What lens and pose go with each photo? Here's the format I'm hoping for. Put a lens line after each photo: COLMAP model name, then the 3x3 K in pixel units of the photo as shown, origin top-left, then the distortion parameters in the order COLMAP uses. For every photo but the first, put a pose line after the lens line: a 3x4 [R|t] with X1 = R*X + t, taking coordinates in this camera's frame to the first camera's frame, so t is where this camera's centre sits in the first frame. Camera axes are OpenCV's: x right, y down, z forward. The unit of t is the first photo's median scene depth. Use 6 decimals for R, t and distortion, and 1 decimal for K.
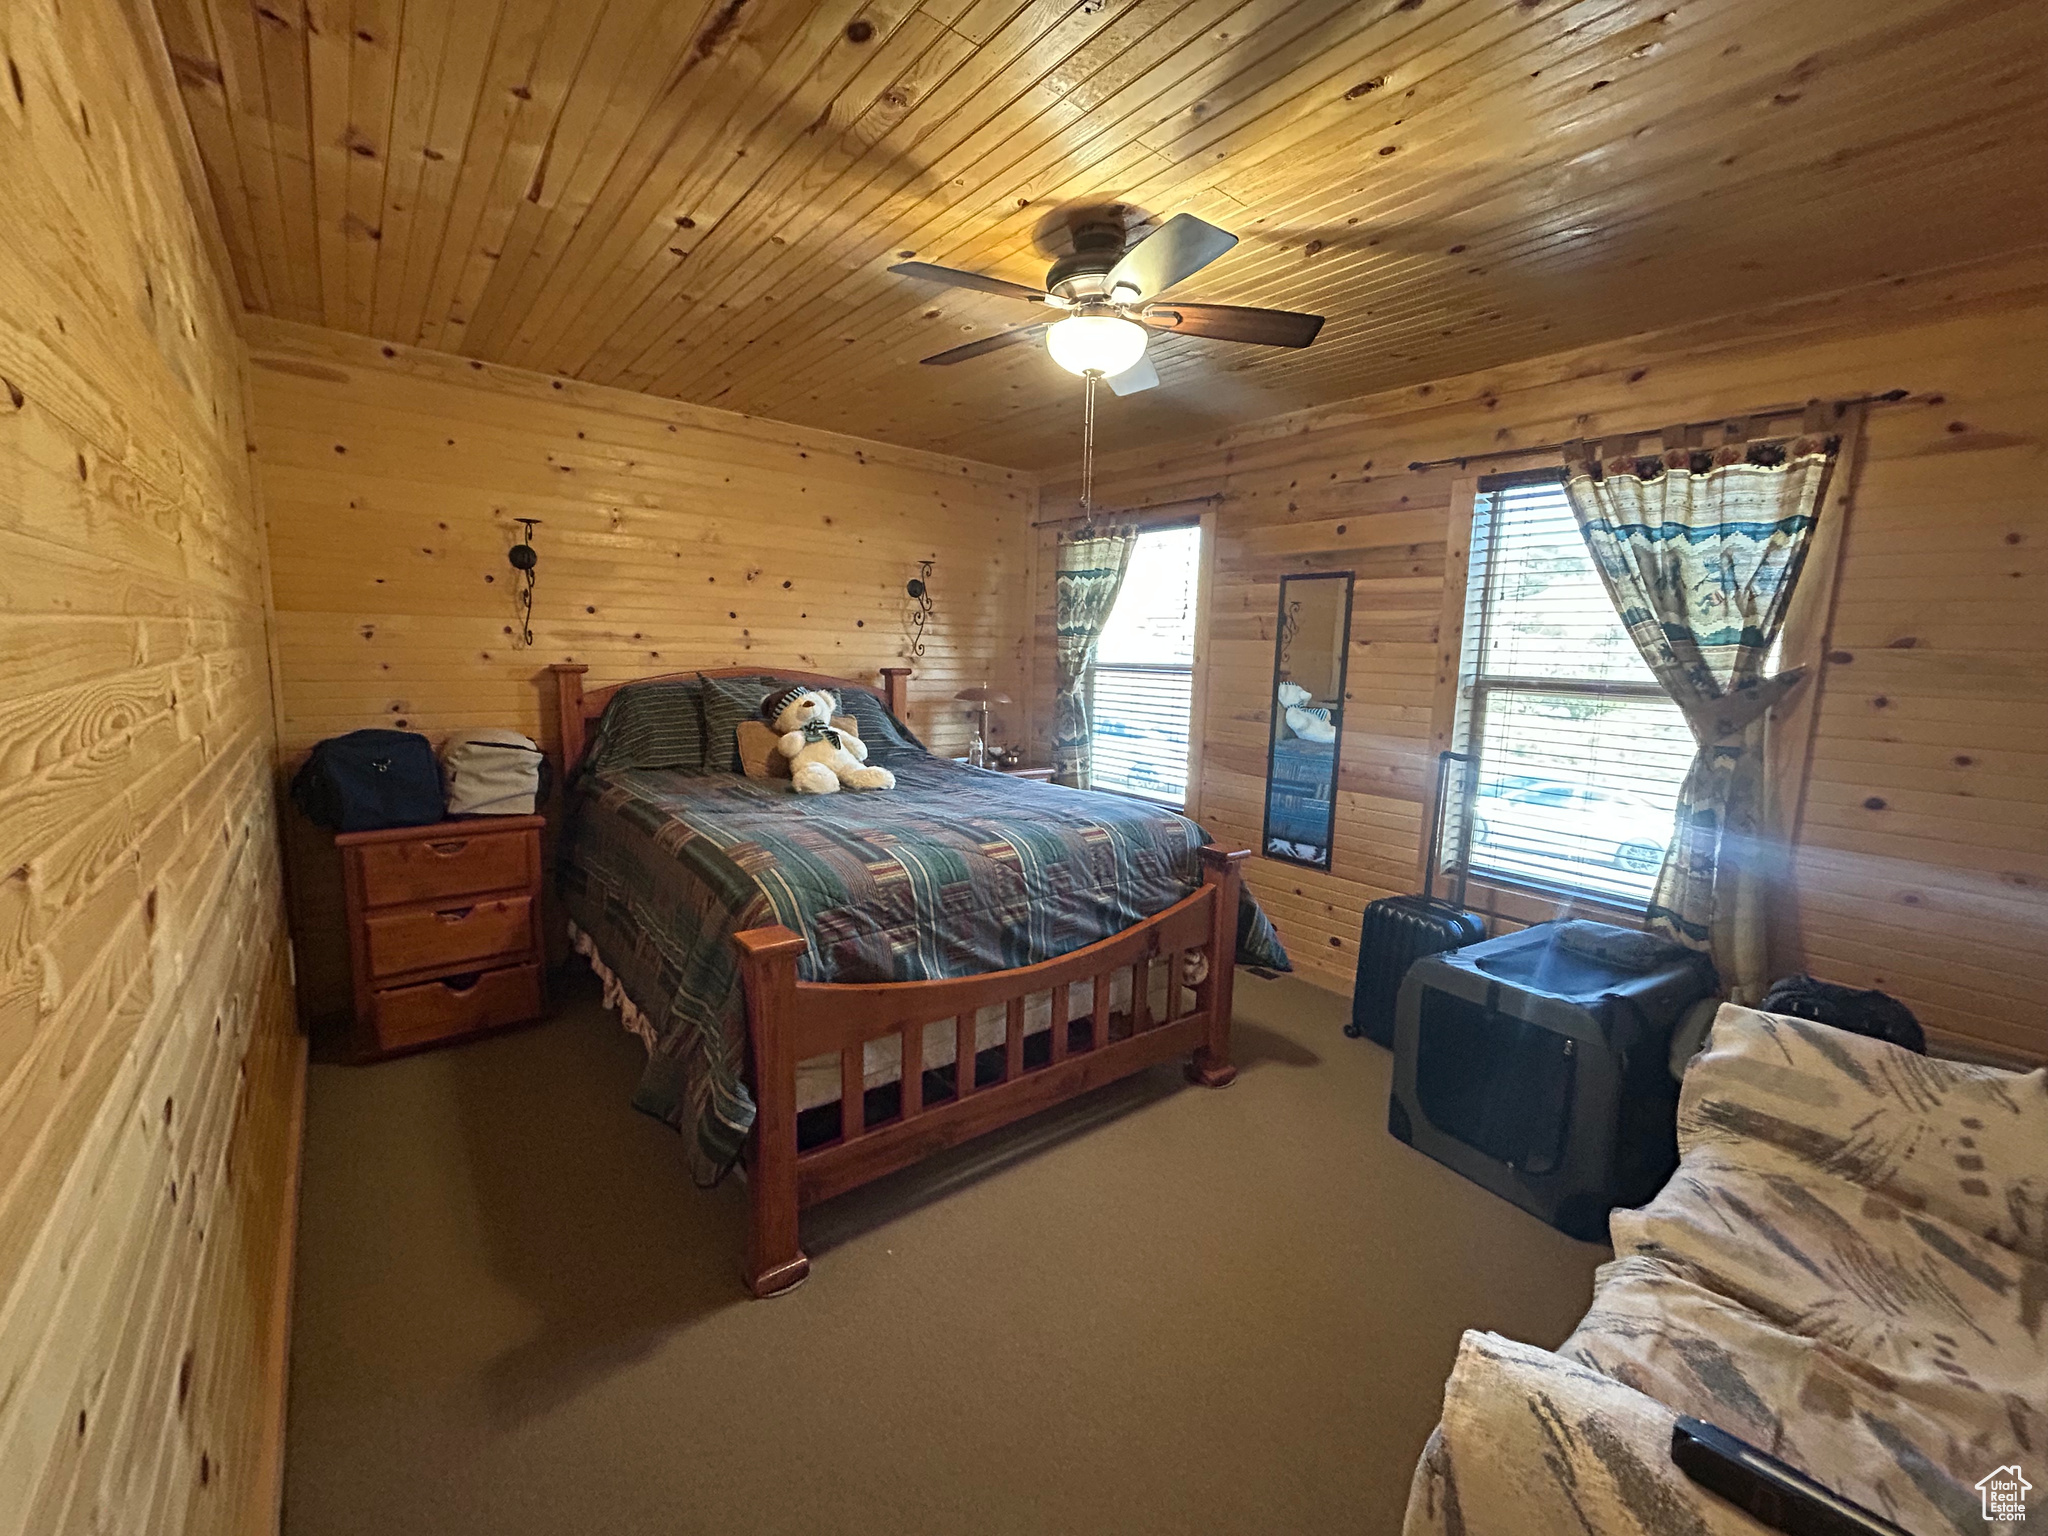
lens RADIAL K [[820.3, 0, 1020.6], [0, 820.3, 765.9], [0, 0, 1]] dist [0.001517, -0.000929]
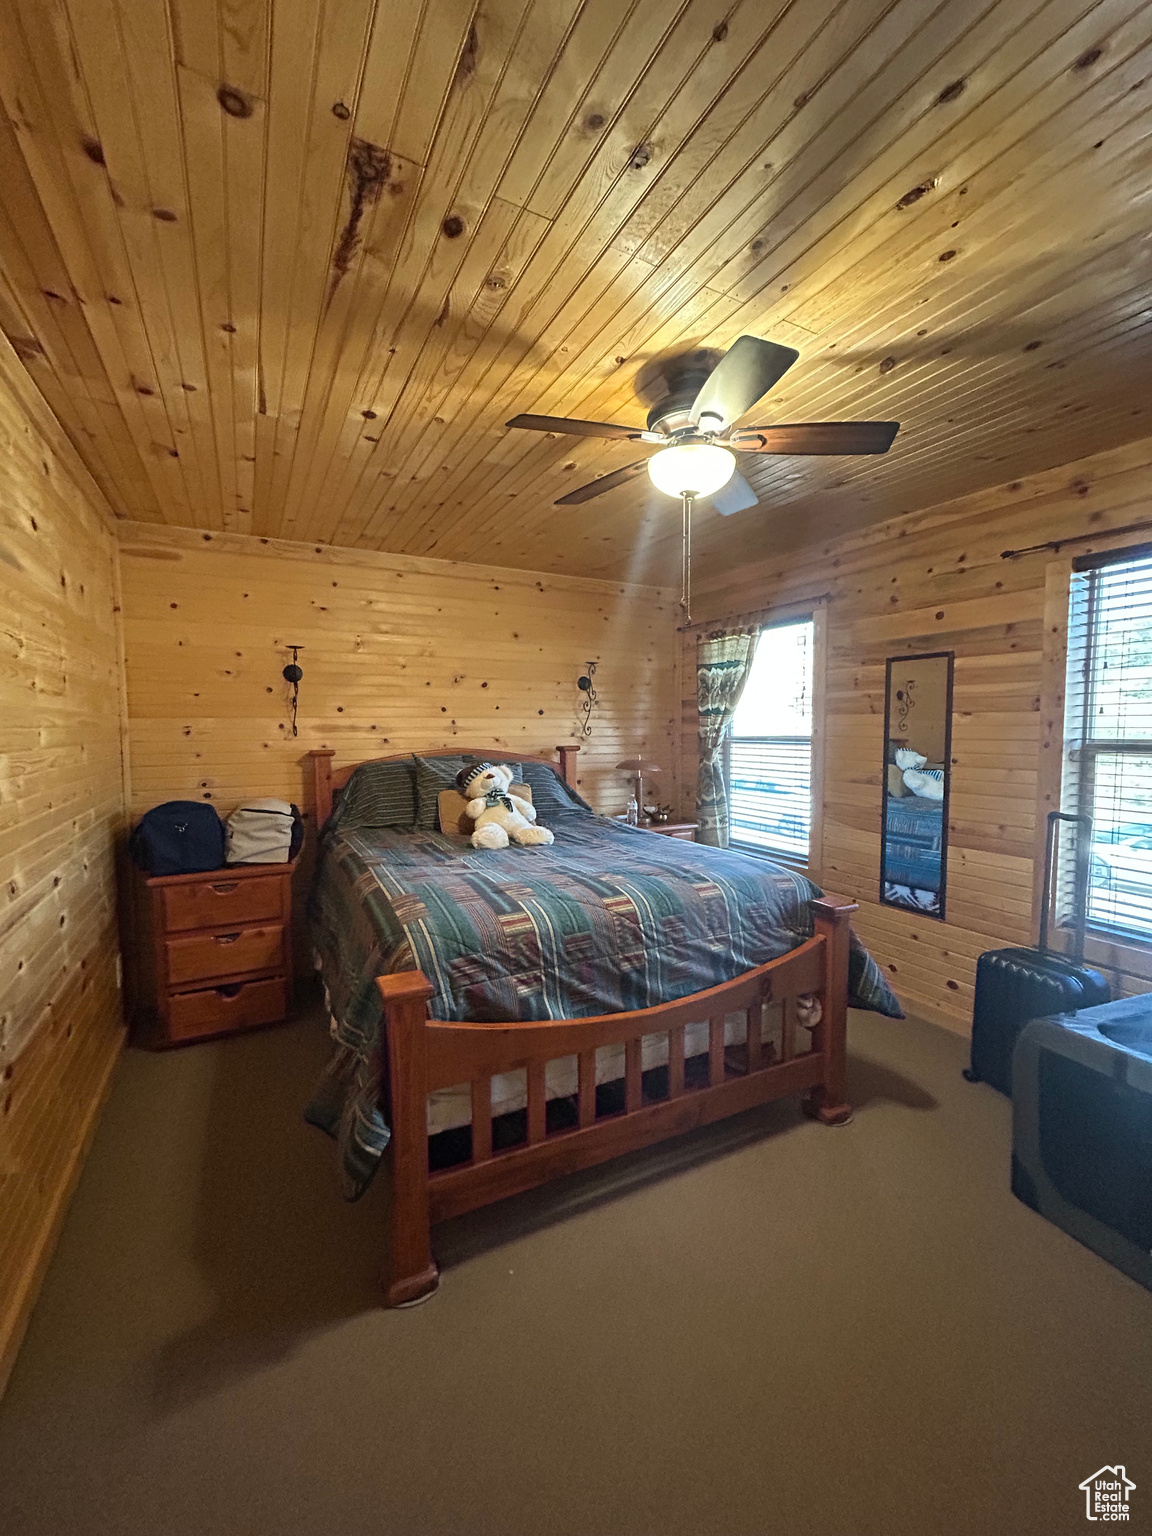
lens RADIAL K [[615.2, 0, 578.6], [0, 615.2, 770.6], [0, 0, 1]] dist [0.001517, -0.000929]
pose [[0.981554, -0.017878, -0.190345, 0.076746], [0.004312, 0.997435, -0.071448, -0.019898], [0.191134, 0.069310, 0.979114, 0.113492]]
